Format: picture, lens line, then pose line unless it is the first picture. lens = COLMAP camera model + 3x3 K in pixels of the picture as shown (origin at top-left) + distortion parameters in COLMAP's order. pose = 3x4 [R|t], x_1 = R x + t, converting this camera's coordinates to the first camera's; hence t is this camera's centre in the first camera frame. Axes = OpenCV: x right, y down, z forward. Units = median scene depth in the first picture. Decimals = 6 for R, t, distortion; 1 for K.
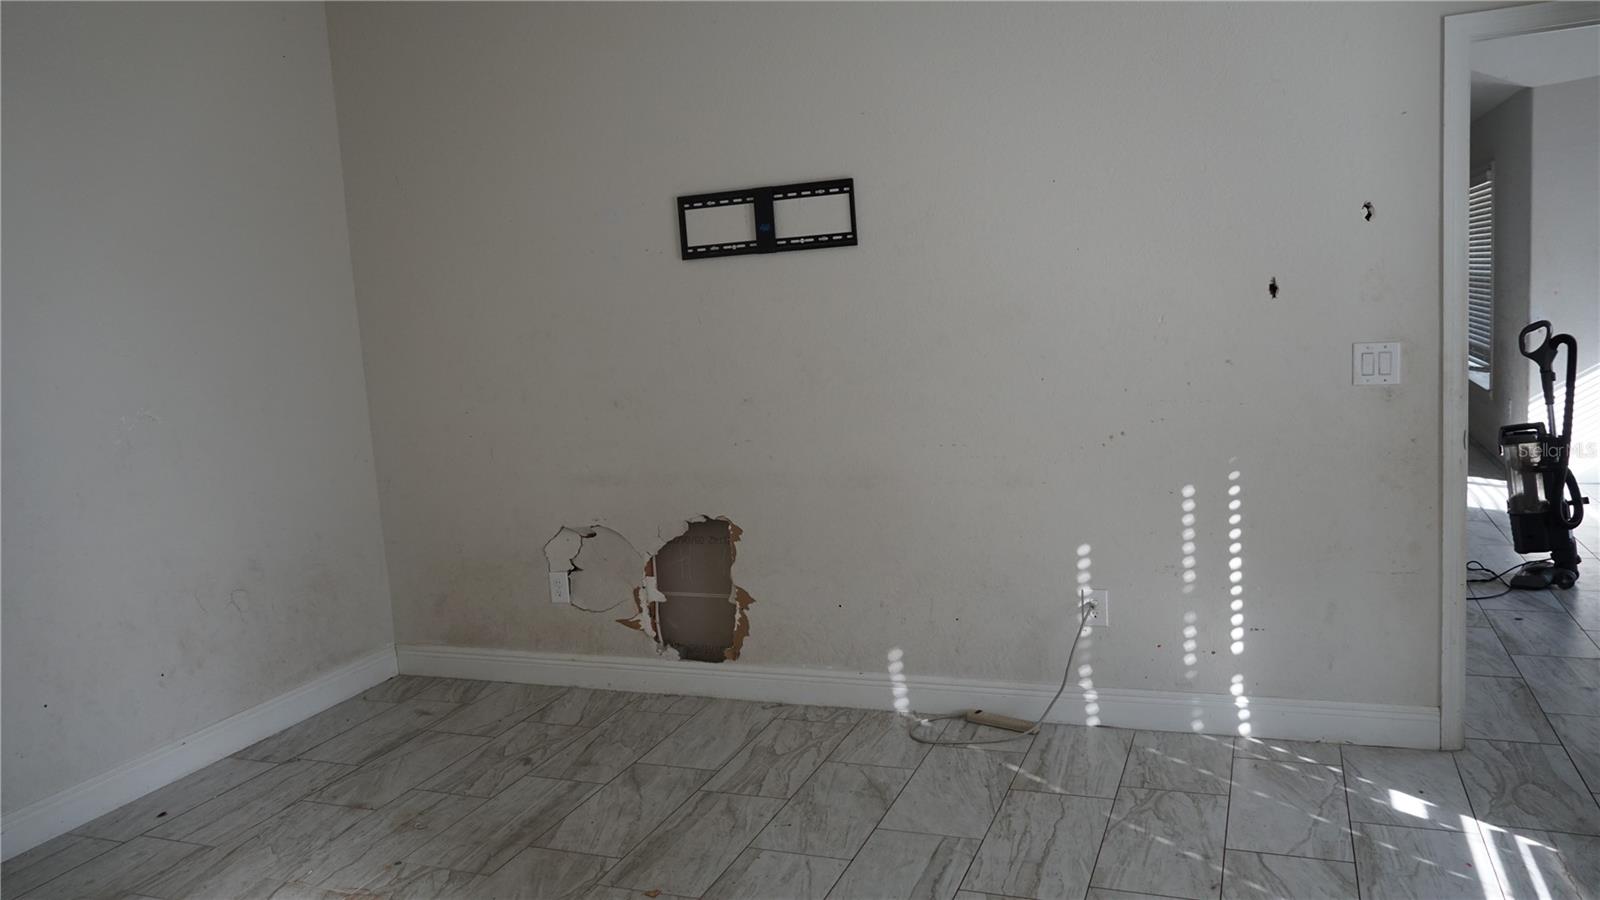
lens RADIAL K [[1200.0, 0, 794.6], [0, 1200.0, 392.4], [0, 0, 1]] dist [0.005976, 0.010296]
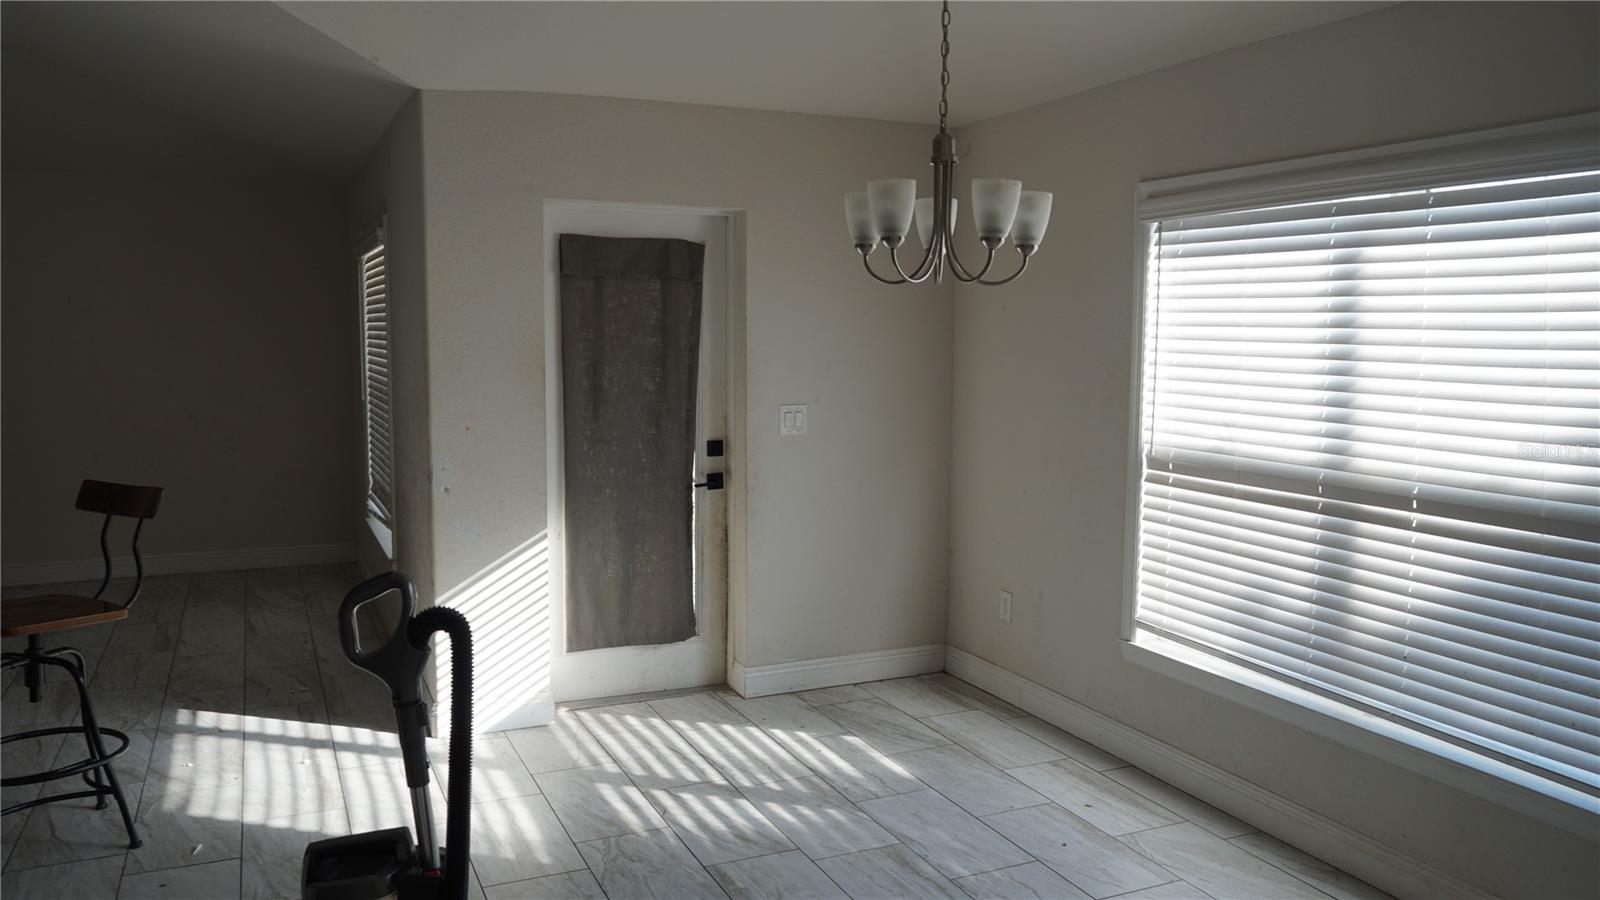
lens RADIAL K [[1188.3, 0, 800.0], [0, 1188.3, 450.0], [0, 0, 1]] dist [0.000040, 0.005526]
pose [[0.689898, -0.008924, 0.723851, 0.307773], [0.019767, 0.999783, -0.006513, -0.064472], [-0.723636, 0.018802, 0.689925, 0.455715]]
